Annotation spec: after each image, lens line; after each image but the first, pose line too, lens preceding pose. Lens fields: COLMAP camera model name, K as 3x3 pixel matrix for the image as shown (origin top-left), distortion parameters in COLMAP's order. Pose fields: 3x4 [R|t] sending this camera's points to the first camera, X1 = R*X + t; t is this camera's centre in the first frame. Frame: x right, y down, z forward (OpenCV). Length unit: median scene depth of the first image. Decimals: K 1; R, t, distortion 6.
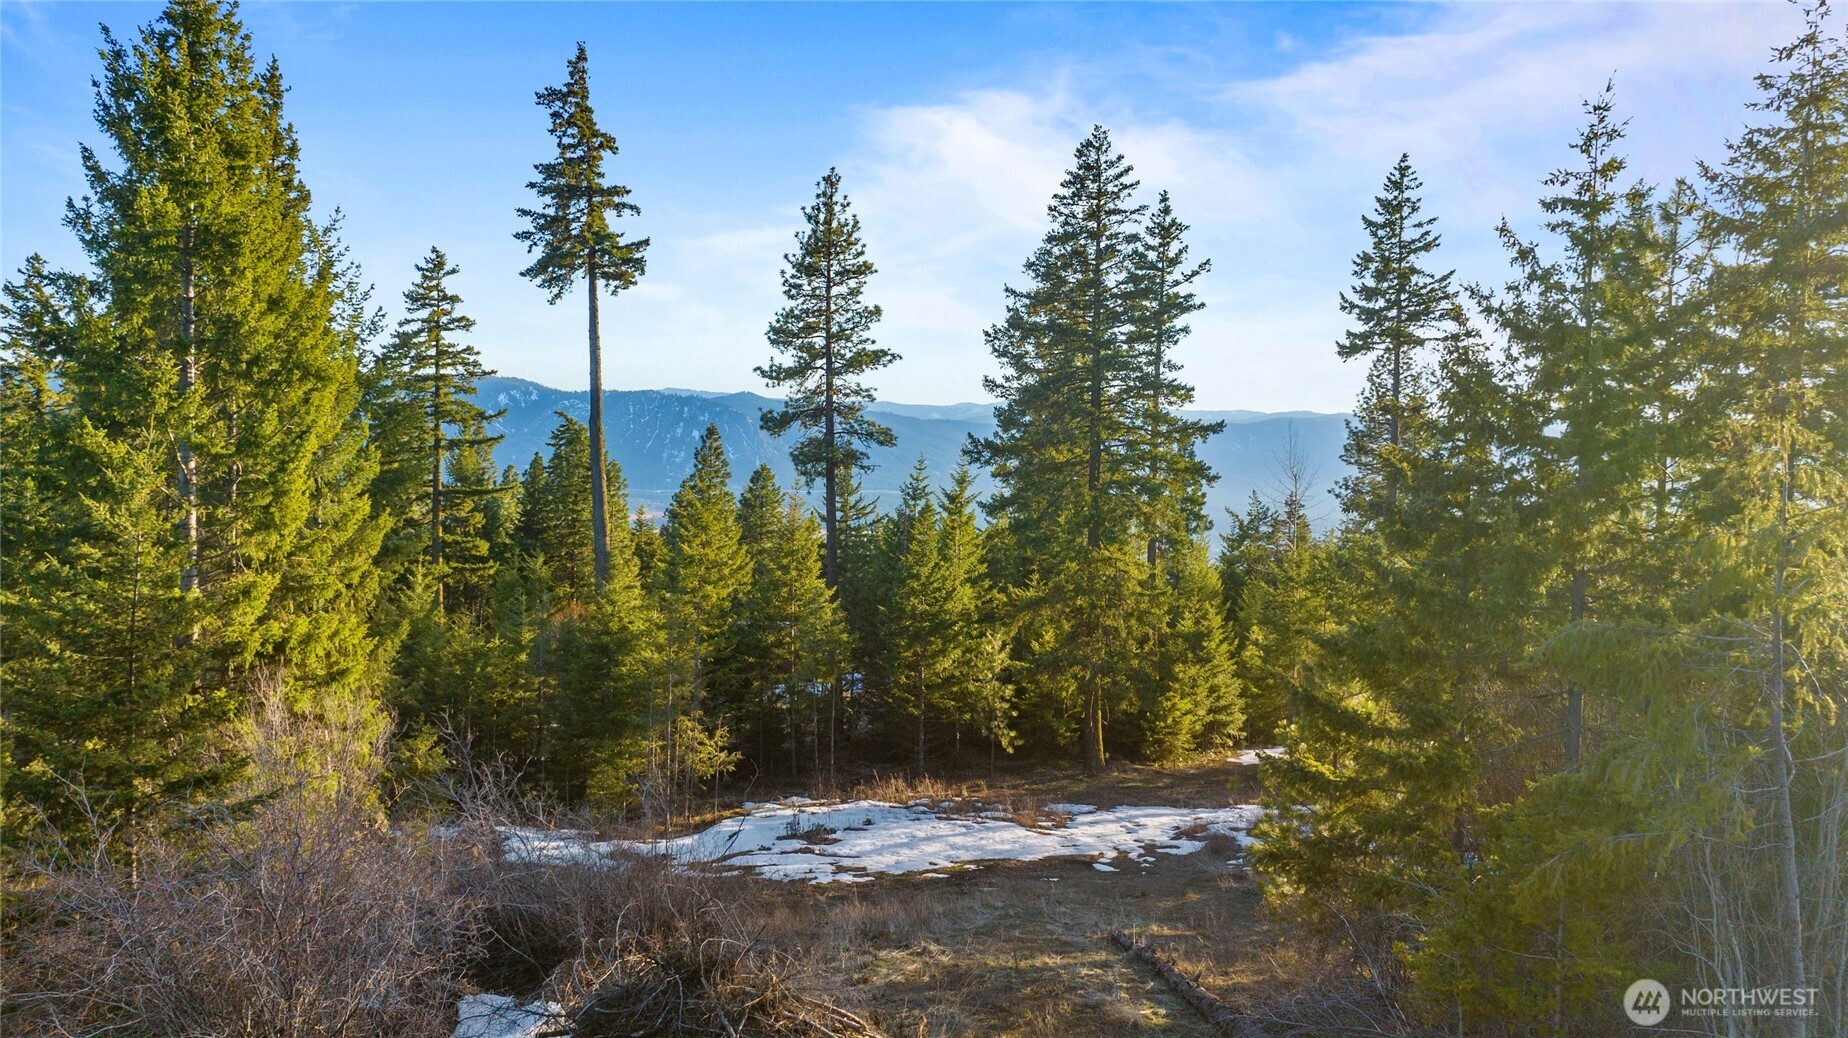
lens RADIAL K [[1397.4, 0, 913.7], [0, 1397.4, 513.6], [0, 0, 1]] dist [-0.002836, -0.001206]
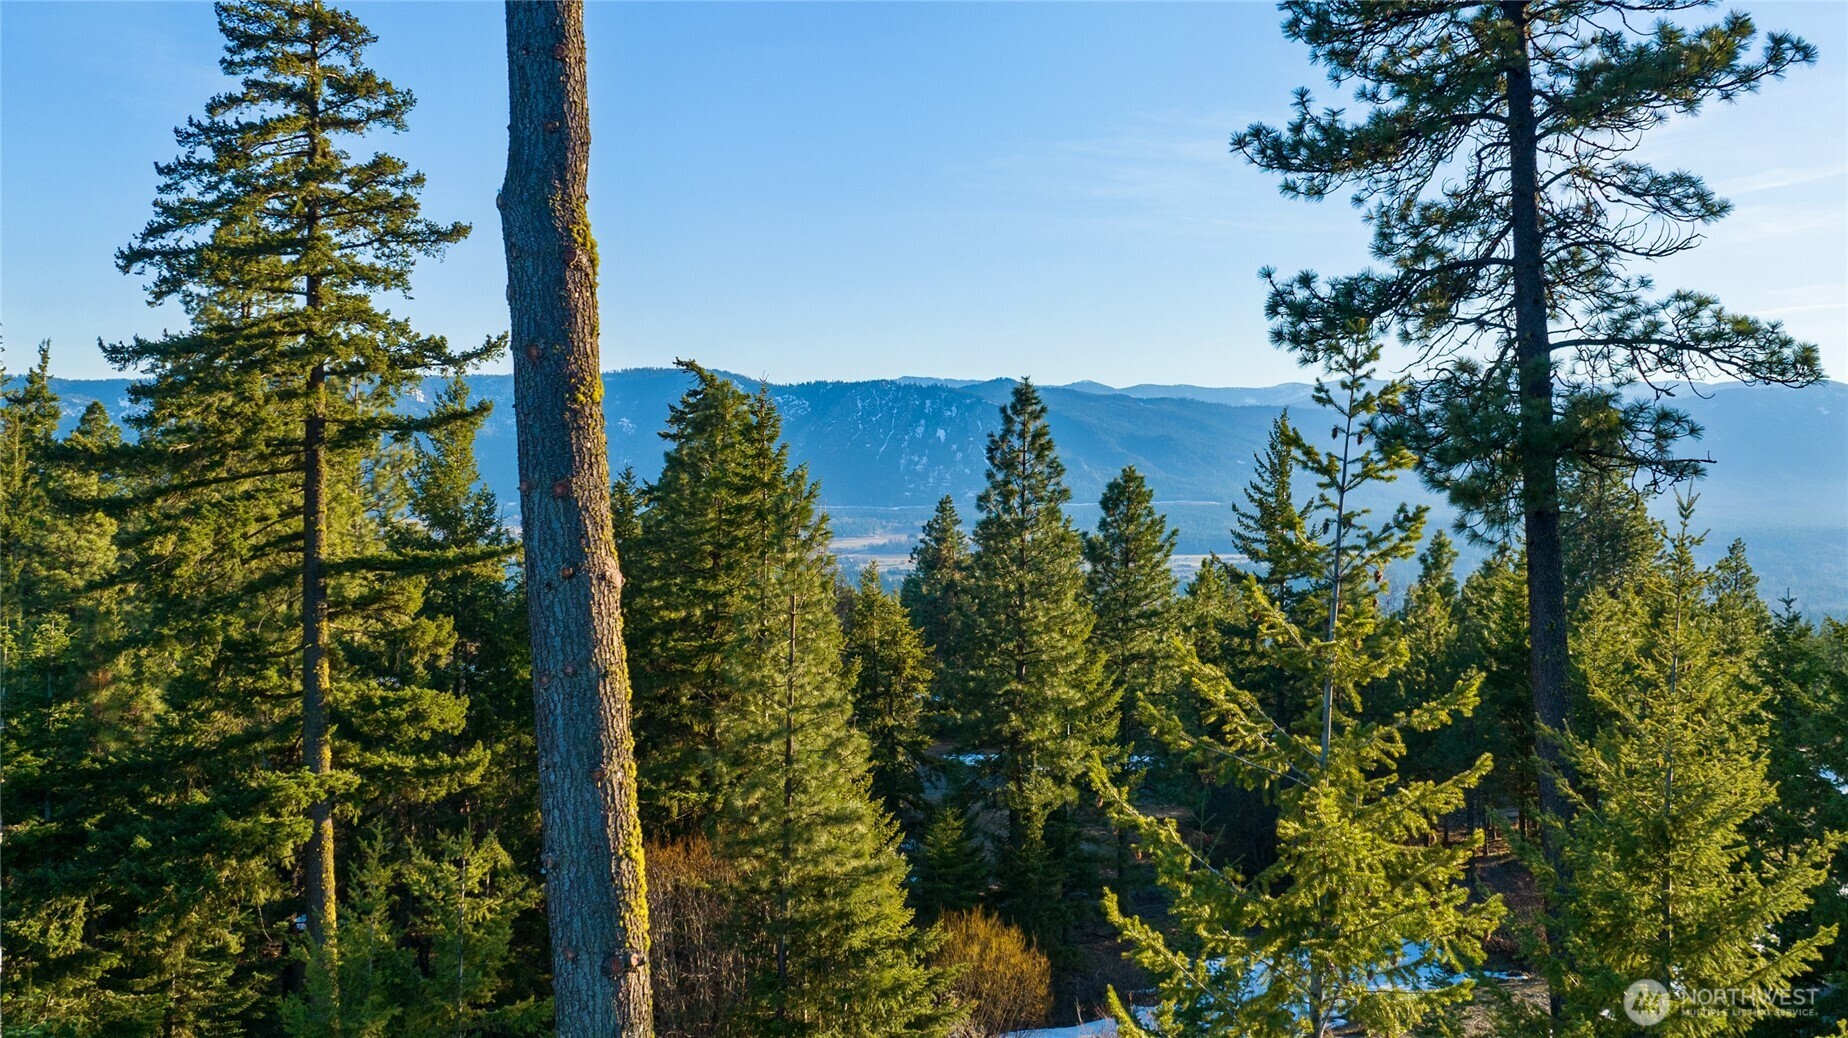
lens RADIAL K [[1340.4, 0, 924.0], [0, 1340.4, 519.0], [0, 0, 1]] dist [-0.002566, 0.152933]
pose [[0.987593, -0.019757, -0.155788, -0.119837], [0.019925, 0.999801, -0.000485, -0.022400], [0.155767, -0.002625, 0.987790, 0.624958]]
